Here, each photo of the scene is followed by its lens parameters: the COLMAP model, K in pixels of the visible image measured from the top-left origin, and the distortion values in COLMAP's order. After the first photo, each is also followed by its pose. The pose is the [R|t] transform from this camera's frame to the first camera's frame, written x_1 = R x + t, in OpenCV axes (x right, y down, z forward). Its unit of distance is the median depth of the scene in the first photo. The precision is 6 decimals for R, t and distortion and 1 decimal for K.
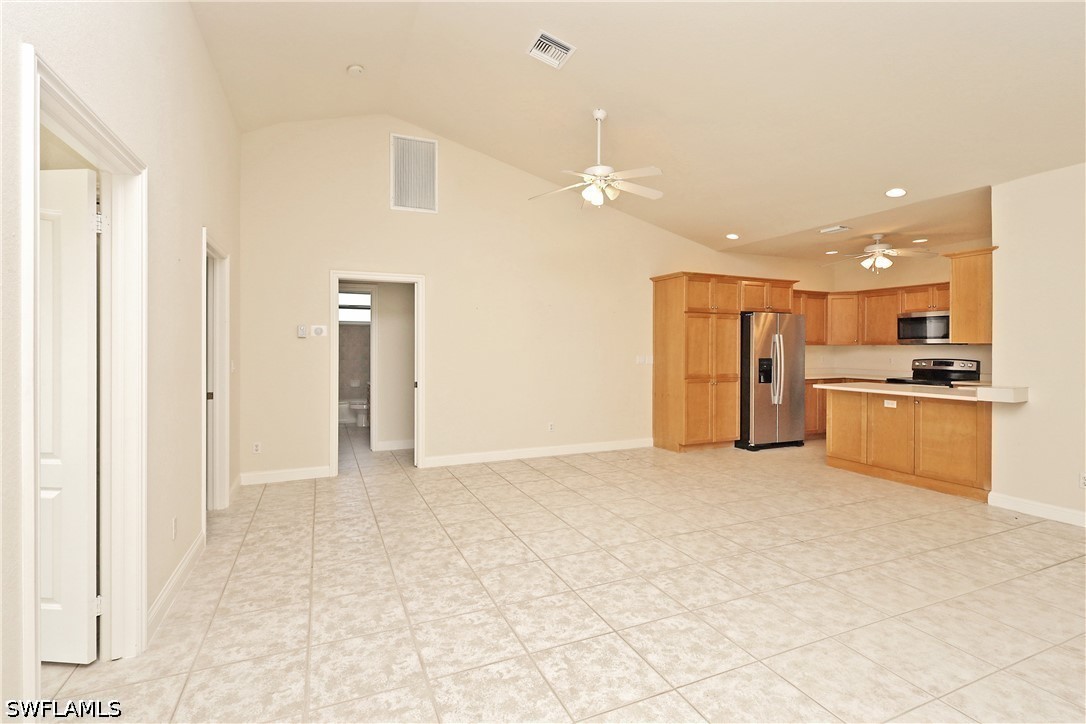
lens RADIAL K [[513.1, 0, 519.1], [0, 513.1, 347.4], [0, 0, 1]] dist [0.000841, 0.000017]
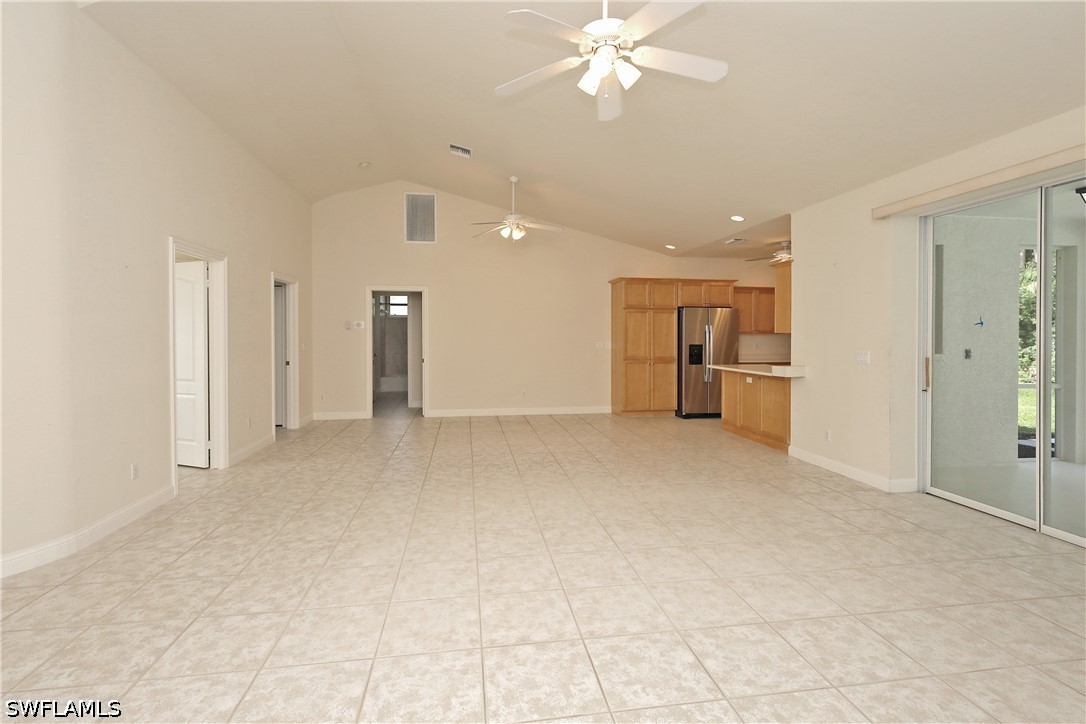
lens RADIAL K [[543.9, 0, 550.9], [0, 543.9, 333.7], [0, 0, 1]] dist [0.001409, 0.000101]
pose [[0.967693, 0.000049, -0.252130, 0.487684], [-0.000337, 0.999999, -0.001100, -0.003324], [0.252130, 0.001149, 0.967693, -0.370392]]
